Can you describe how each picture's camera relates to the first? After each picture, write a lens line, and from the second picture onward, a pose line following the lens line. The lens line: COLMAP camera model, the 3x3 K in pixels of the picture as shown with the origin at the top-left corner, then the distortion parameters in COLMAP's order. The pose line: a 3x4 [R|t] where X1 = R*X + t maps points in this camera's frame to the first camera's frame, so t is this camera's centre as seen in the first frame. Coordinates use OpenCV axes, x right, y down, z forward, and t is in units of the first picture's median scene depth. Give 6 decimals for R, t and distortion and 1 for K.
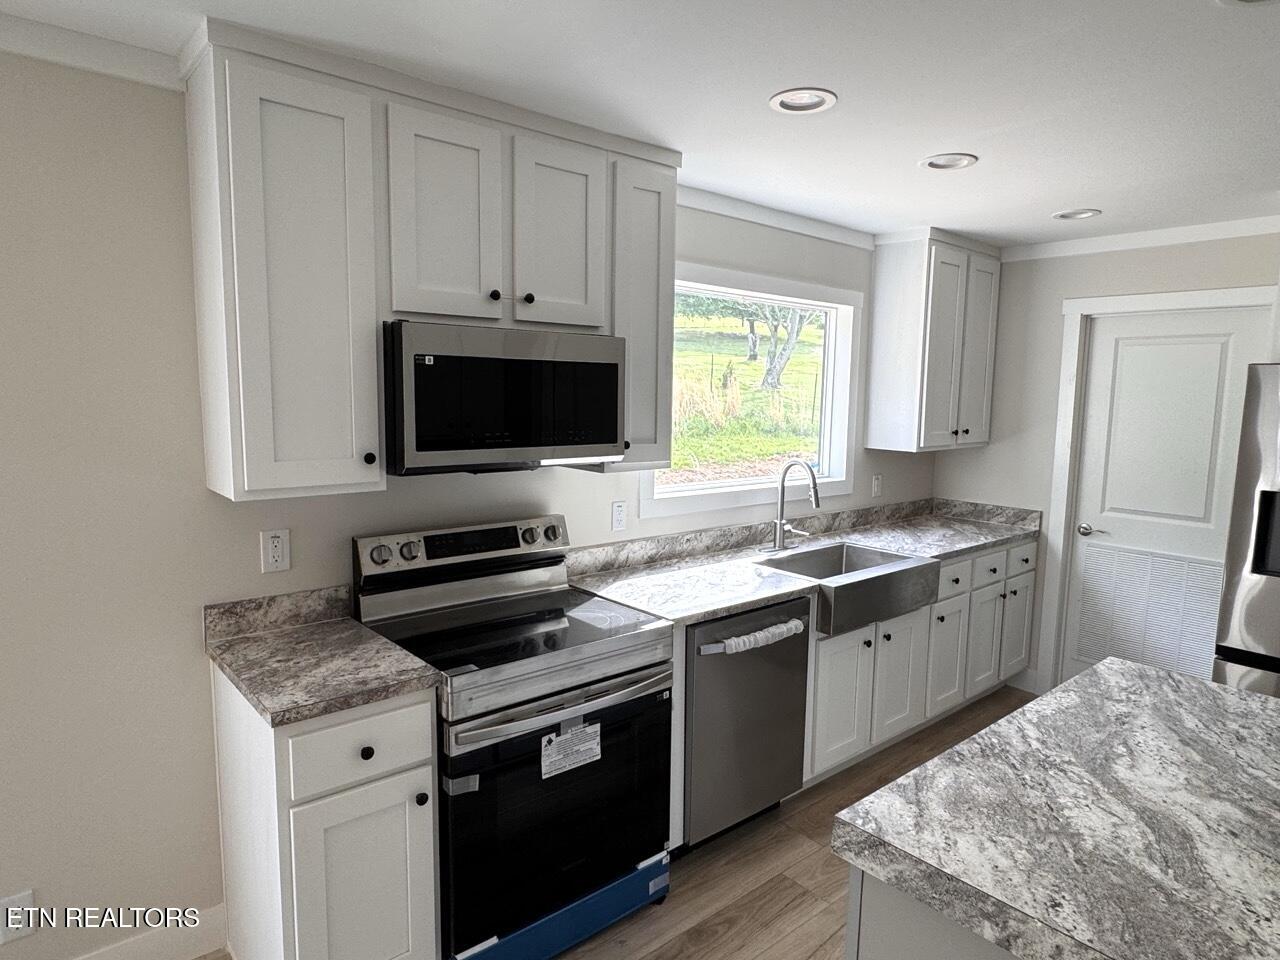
lens RADIAL K [[762.2, 0, 637.6], [0, 762.2, 474.4], [0, 0, 1]] dist [-0.011445, 0.008261]
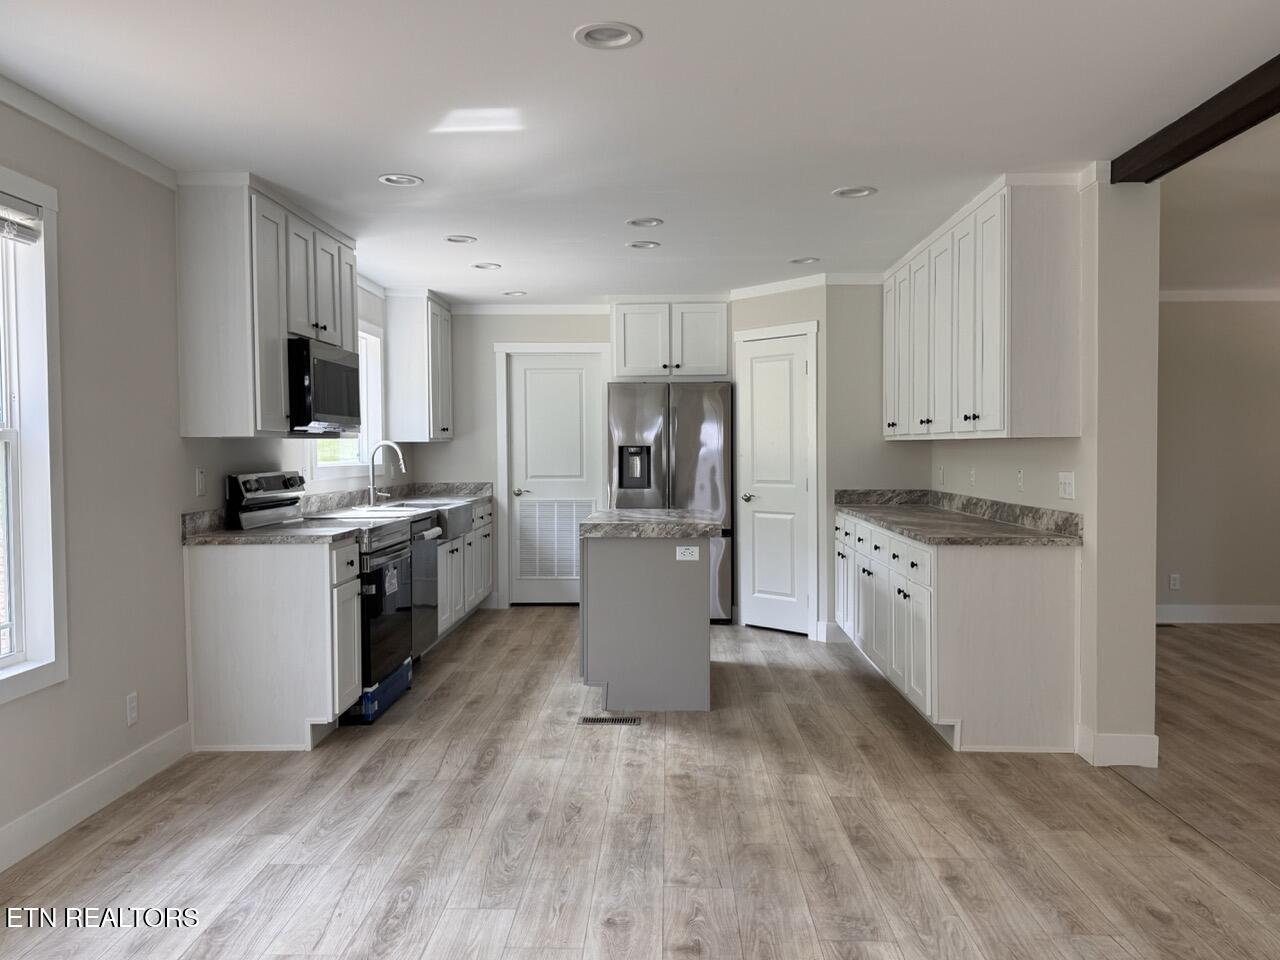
lens RADIAL K [[1030.2, 0, 636.8], [0, 1030.2, 468.2], [0, 0, 1]] dist [0.097473, -0.118802]
pose [[0.668569, -0.034950, 0.742828, -1.375412], [0.097925, 0.994334, -0.041352, 0.233124], [-0.737174, 0.100388, 0.668204, -0.989383]]
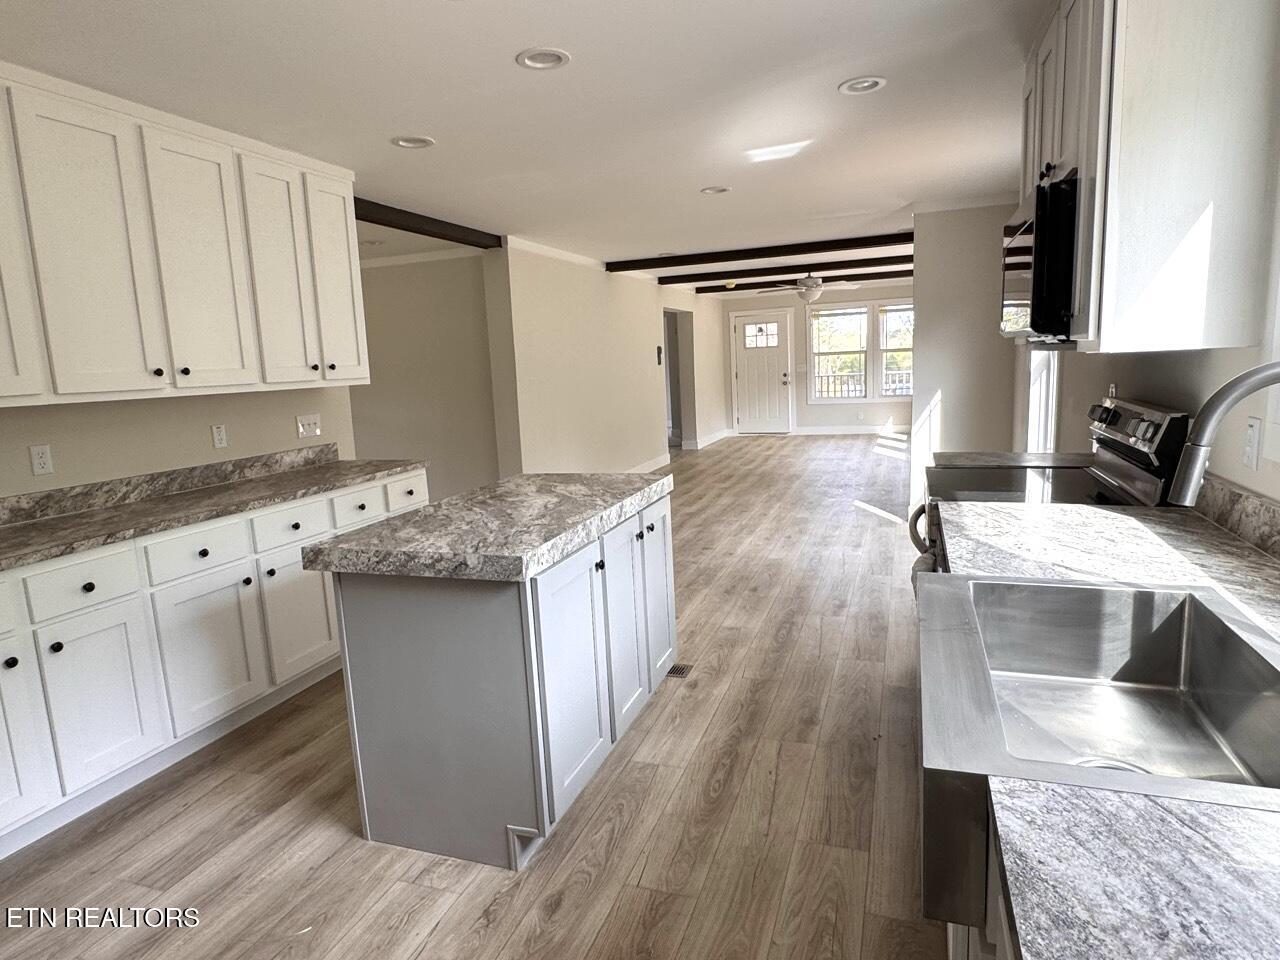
lens RADIAL K [[762.2, 0, 627.9], [0, 762.2, 483.0], [0, 0, 1]] dist [-0.011445, 0.008261]
pose [[-0.867059, 0.103767, -0.487280, 0.855741], [-0.019350, 0.970317, 0.241062, -0.051086], [0.497830, 0.218444, -0.839314, 1.627362]]
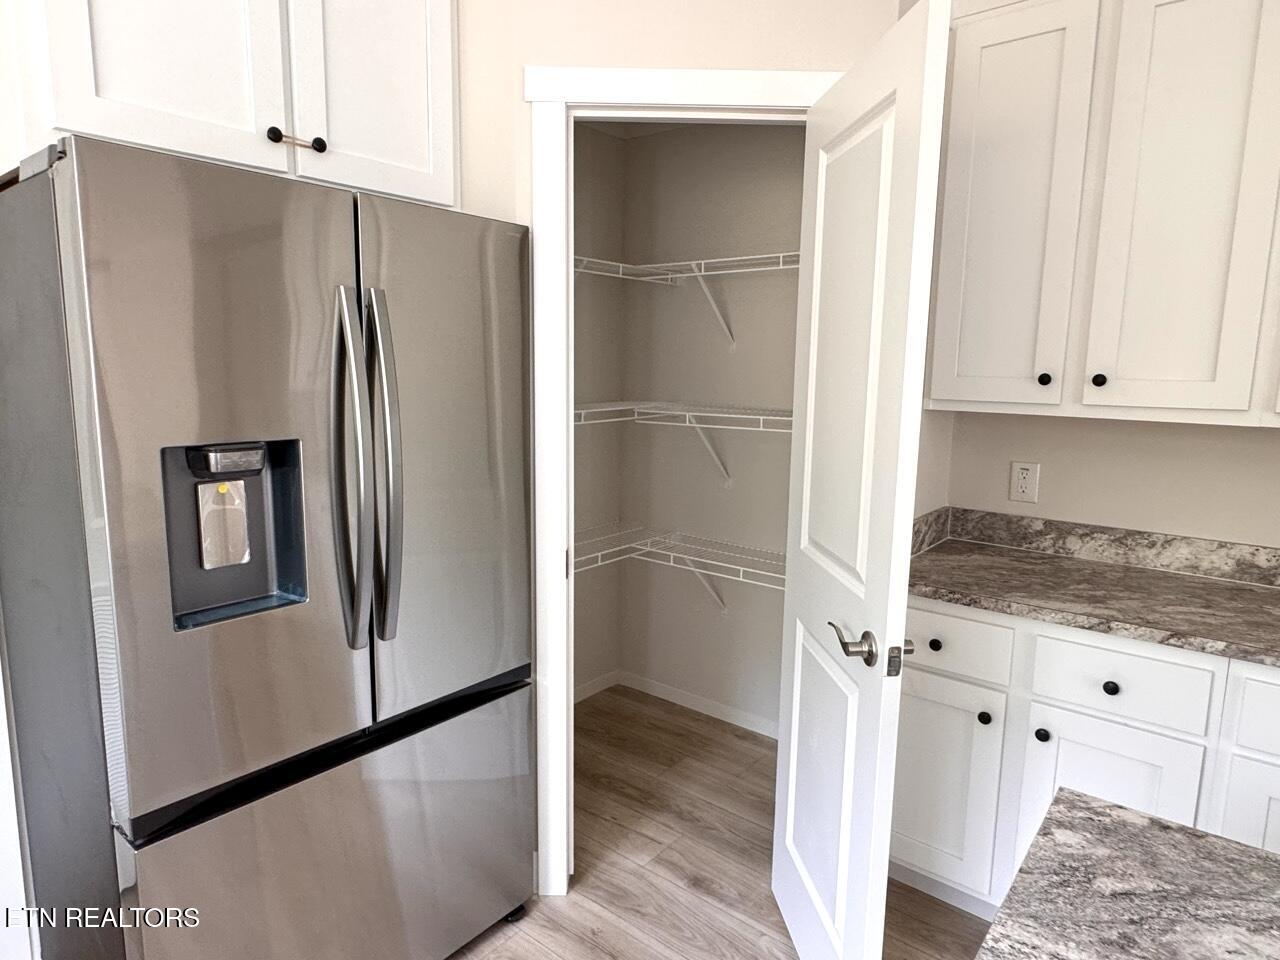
lens RADIAL K [[762.2, 0, 628.1], [0, 762.2, 477.0], [0, 0, 1]] dist [-0.011445, 0.008261]
pose [[-0.179597, -0.161124, 0.970456, 0.418000], [0.091035, 0.979540, 0.179480, -0.019278], [-0.979519, 0.120580, -0.161255, 0.974252]]
